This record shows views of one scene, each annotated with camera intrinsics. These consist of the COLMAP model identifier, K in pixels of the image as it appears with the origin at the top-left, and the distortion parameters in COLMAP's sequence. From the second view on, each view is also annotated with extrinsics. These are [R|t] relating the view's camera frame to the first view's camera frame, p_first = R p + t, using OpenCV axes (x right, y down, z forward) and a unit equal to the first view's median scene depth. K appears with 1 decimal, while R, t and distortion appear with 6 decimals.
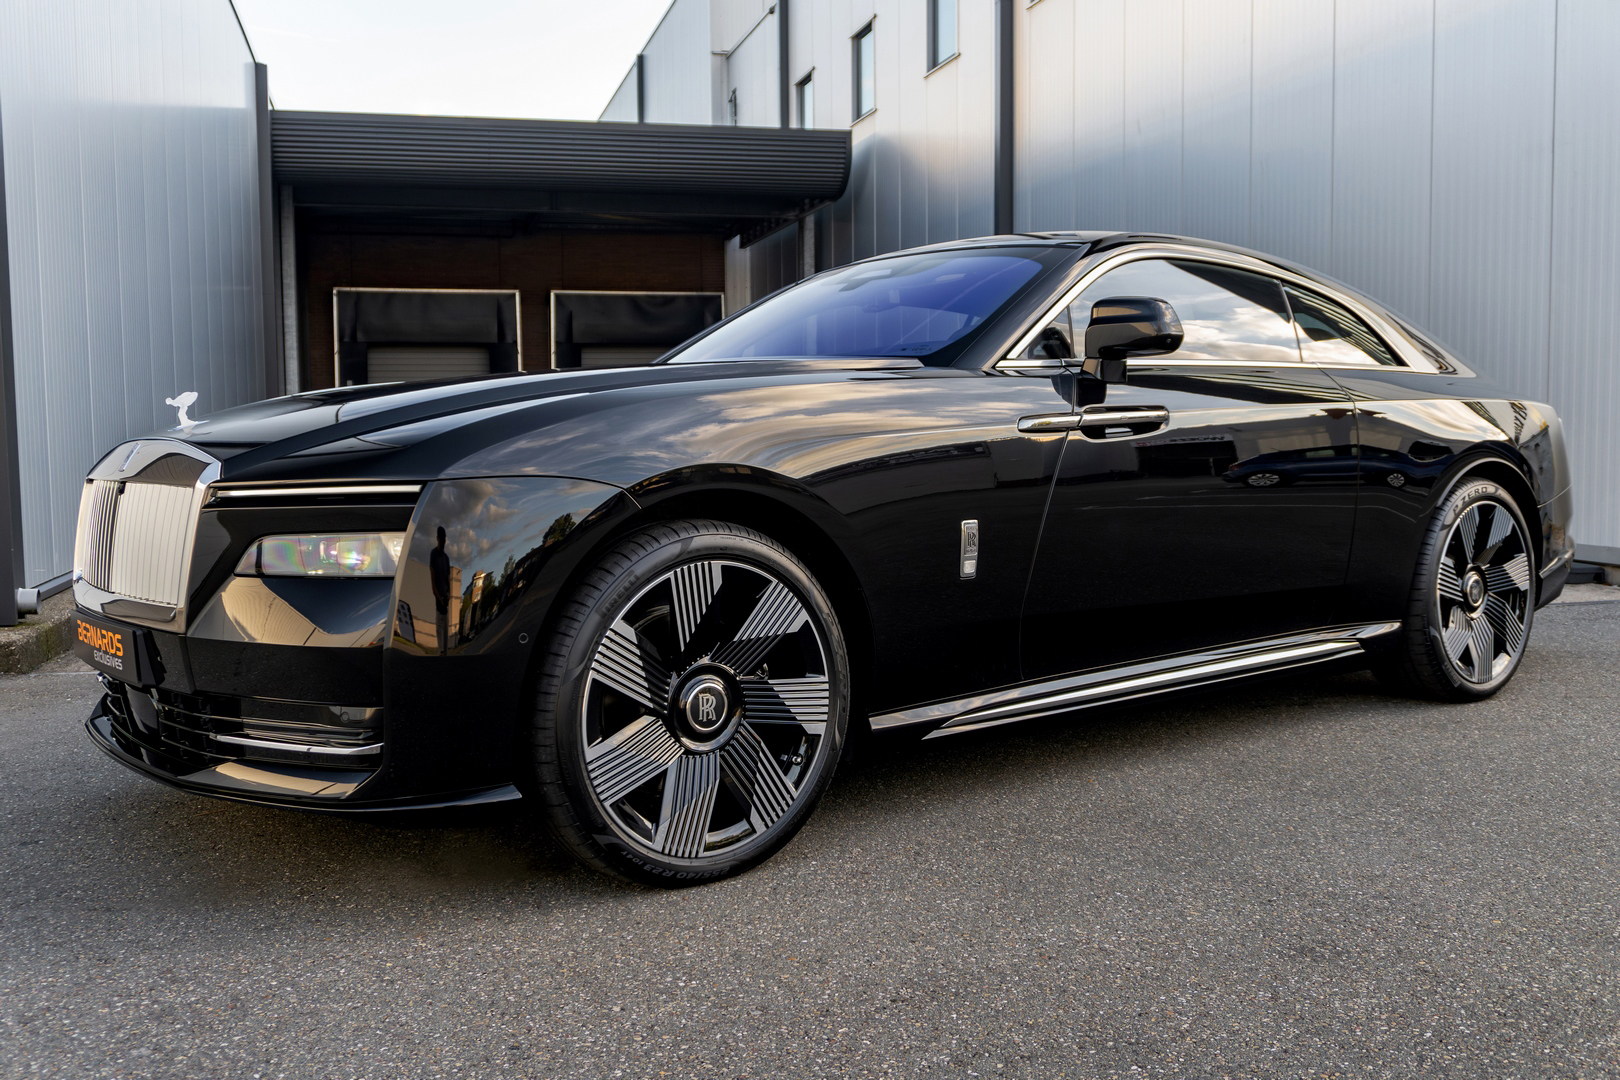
lens RADIAL K [[1537.0, 0, 812.6], [0, 1537.0, 532.4], [0, 0, 1]] dist [-0.018360, 0.000000]
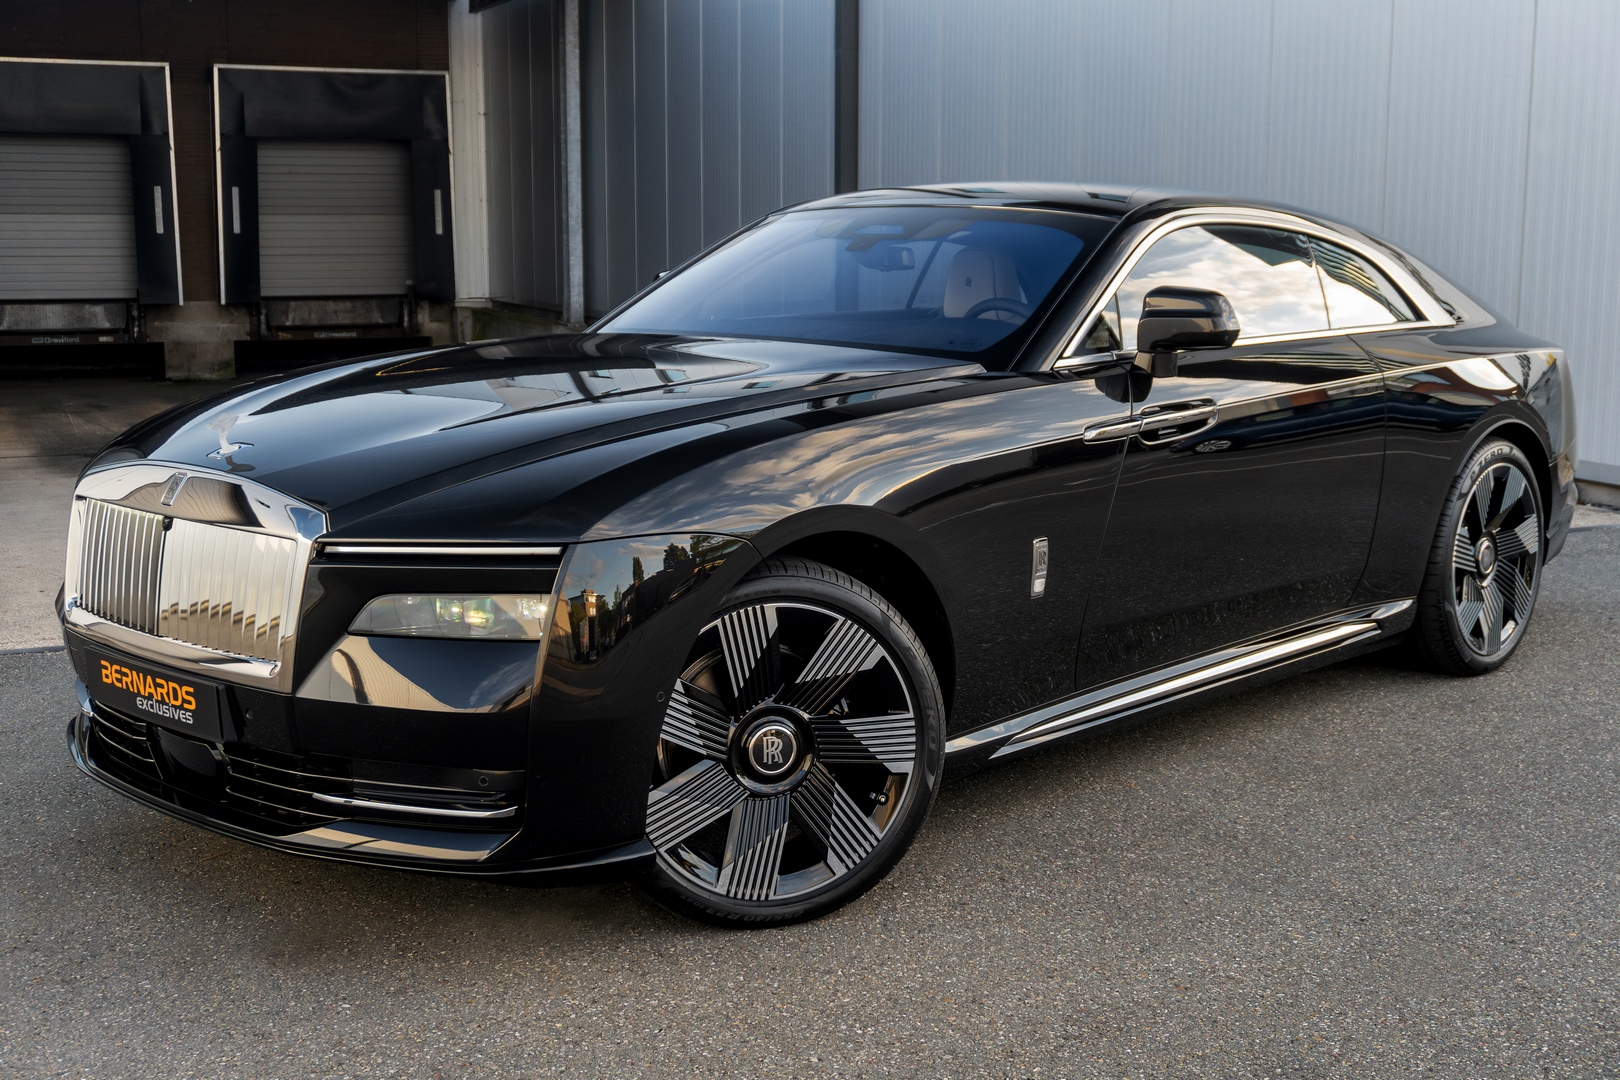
lens RADIAL K [[1989.6, 0, 821.8], [0, 1989.6, 532.8], [0, 0, 1]] dist [-0.034616, 0.000000]
pose [[0.990733, -0.014146, 0.135084, -0.212227], [0.003431, 0.996851, 0.079228, -0.114113], [-0.135779, -0.078031, 0.987661, -0.233501]]
